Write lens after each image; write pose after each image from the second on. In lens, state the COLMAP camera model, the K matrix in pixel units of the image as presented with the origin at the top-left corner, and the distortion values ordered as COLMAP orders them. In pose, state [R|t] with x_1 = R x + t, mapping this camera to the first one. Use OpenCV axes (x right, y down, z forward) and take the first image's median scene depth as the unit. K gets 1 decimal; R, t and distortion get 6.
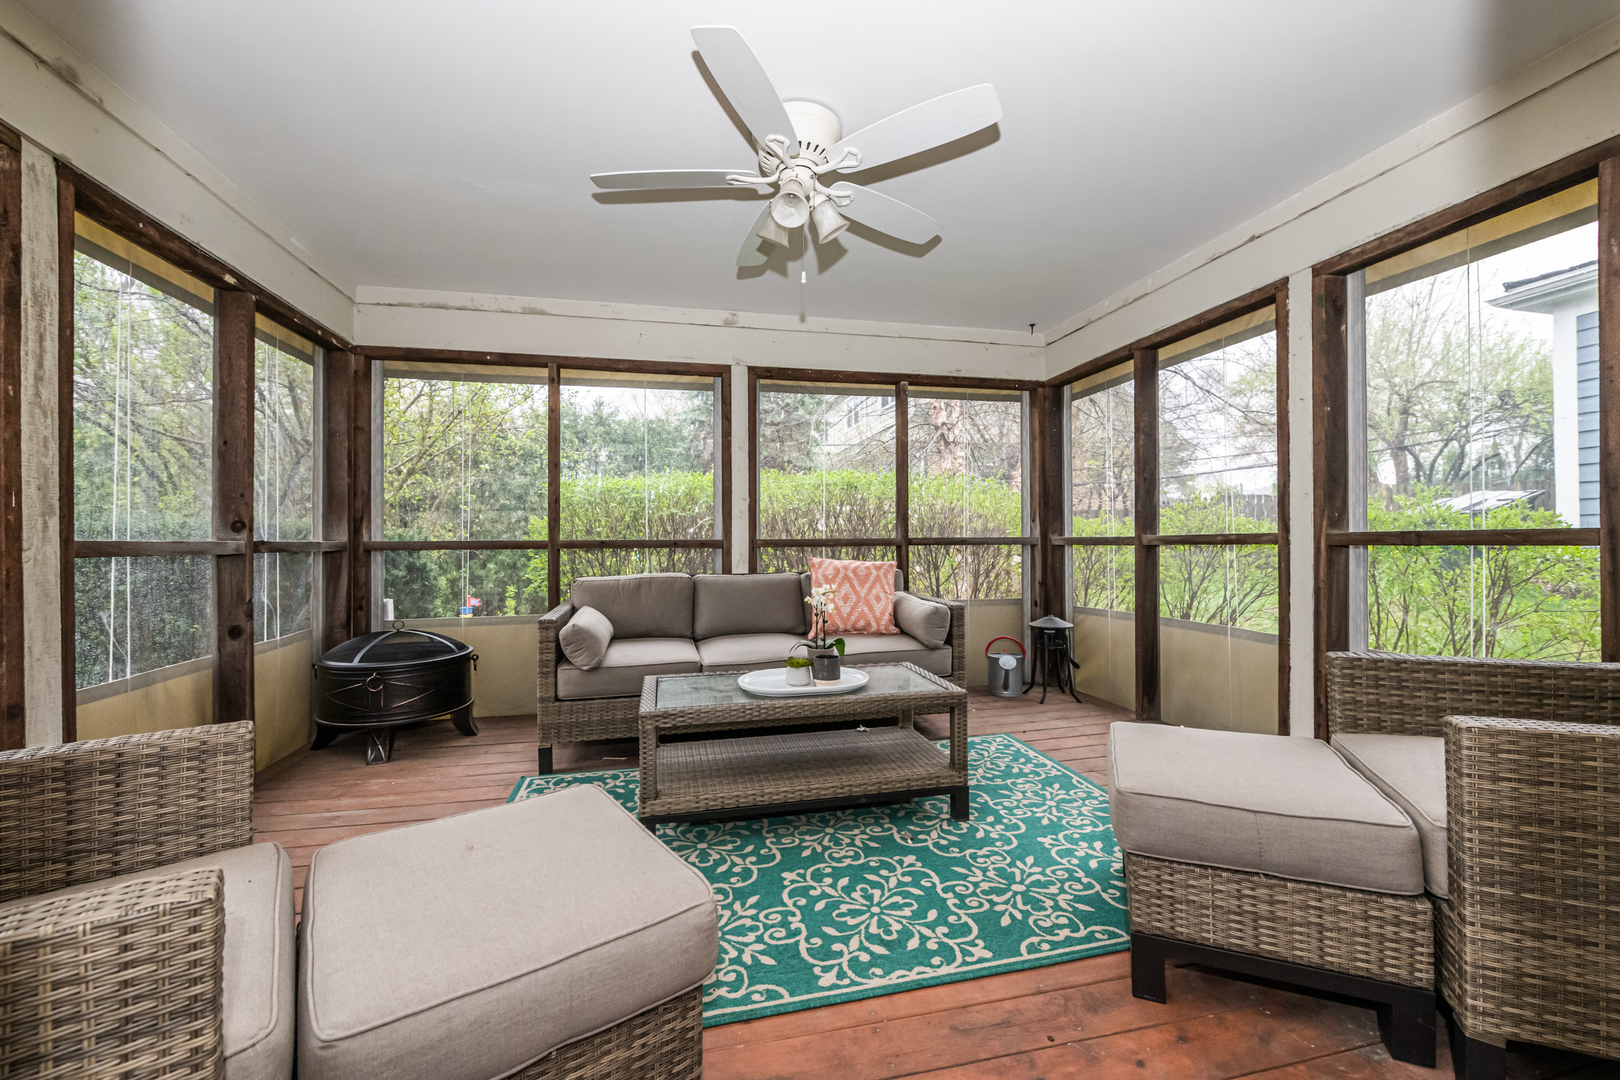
lens RADIAL K [[643.6, 0, 810.0], [0, 643.6, 540.0], [0, 0, 1]] dist [0.001830, 0.000057]
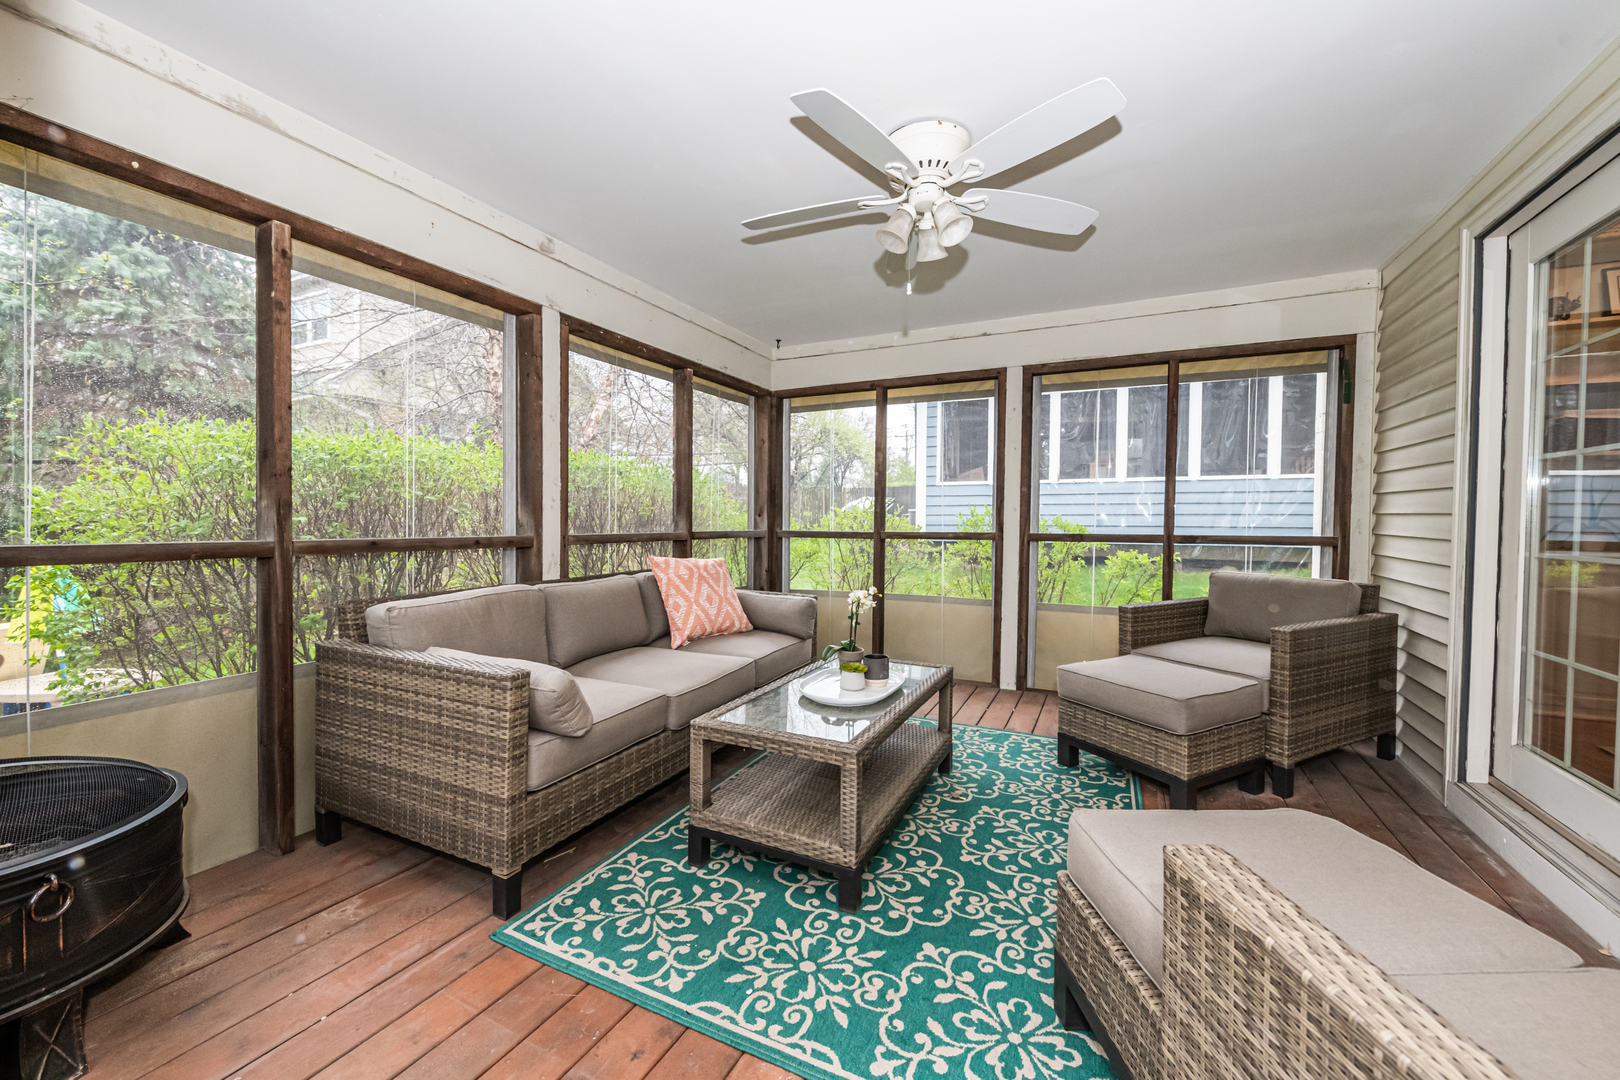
lens RADIAL K [[639.6, 0, 817.4], [0, 639.6, 535.1], [0, 0, 1]] dist [-0.000153, -0.000242]
pose [[0.617610, -0.007314, 0.786451, -0.716453], [-0.011467, 0.999767, 0.018303, -0.026423], [-0.786401, -0.020323, 0.617382, 0.379974]]
